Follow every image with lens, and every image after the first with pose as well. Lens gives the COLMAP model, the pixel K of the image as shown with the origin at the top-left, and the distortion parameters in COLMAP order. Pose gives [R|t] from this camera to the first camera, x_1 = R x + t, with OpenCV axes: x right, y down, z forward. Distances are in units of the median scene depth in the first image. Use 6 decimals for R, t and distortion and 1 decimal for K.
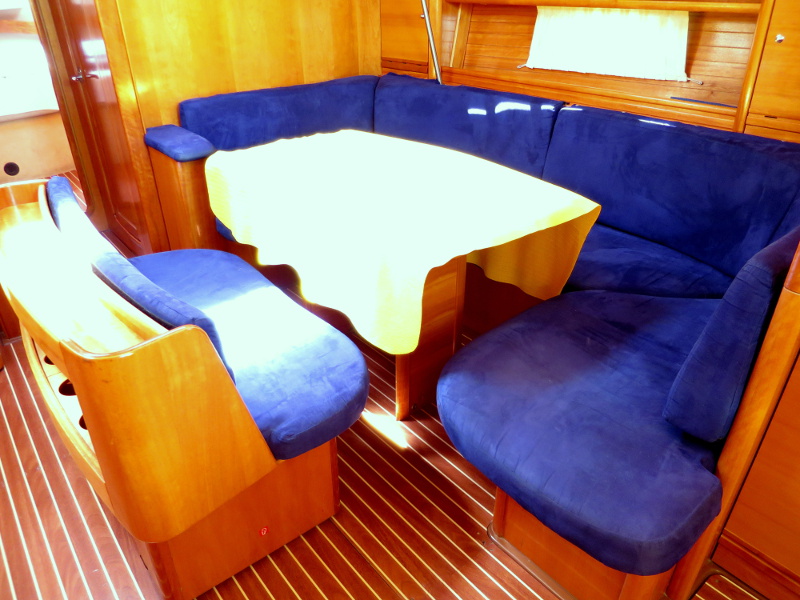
lens RADIAL K [[565.3, 0, 400.0], [0, 565.3, 300.0], [0, 0, 1]] dist [-0.050917, 0.004567]
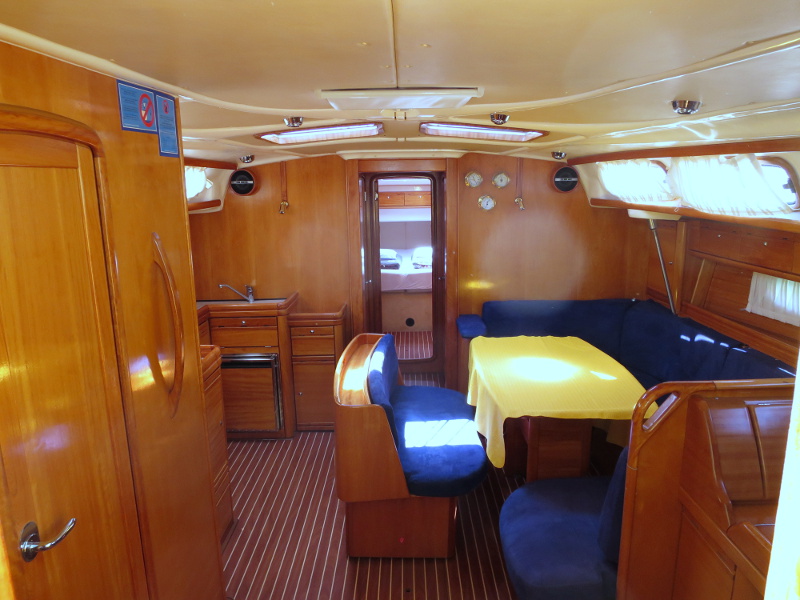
lens RADIAL K [[565.3, 0, 400.0], [0, 565.3, 300.0], [0, 0, 1]] dist [-0.050917, 0.004567]
pose [[0.758557, 0.117424, -0.640939, 0.711515], [-0.307484, 0.931731, -0.193212, 0.039371], [0.574495, 0.343641, 0.742877, -0.529135]]
